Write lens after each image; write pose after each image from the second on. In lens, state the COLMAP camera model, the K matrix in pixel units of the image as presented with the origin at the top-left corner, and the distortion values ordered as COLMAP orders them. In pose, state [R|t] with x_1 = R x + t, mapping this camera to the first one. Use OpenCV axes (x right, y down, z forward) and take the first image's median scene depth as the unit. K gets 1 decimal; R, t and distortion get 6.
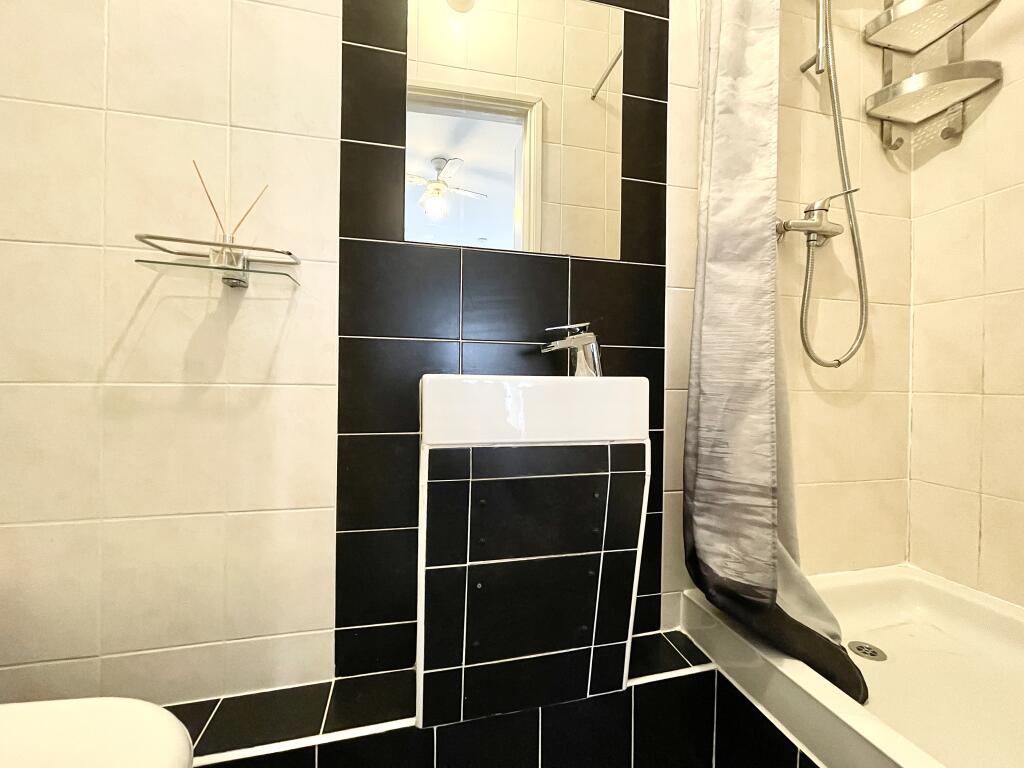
lens RADIAL K [[413.3, 0, 504.9], [0, 413.3, 386.7], [0, 0, 1]] dist [-0.002664, 0.000407]
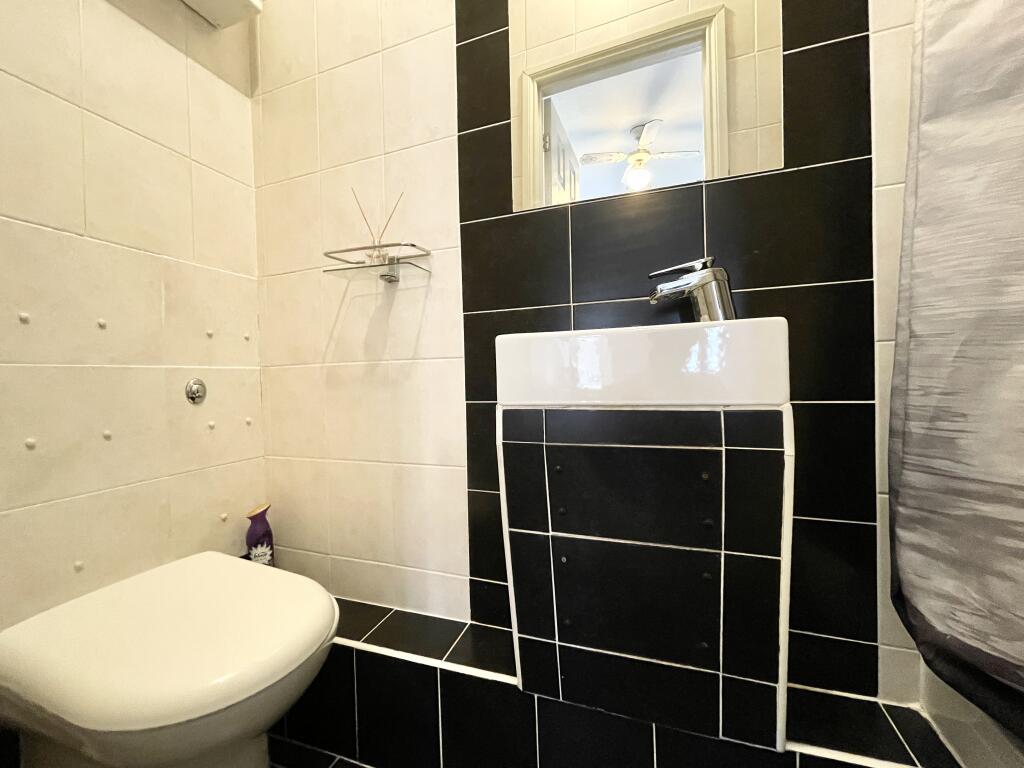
lens RADIAL K [[413.3, 0, 508.2], [0, 413.3, 383.3], [0, 0, 1]] dist [-0.002664, 0.000407]
pose [[0.836624, -0.023317, -0.547281, 0.313153], [0.028211, 0.999602, 0.000537, 0.072496], [0.547051, -0.015888, 0.836949, 0.142334]]
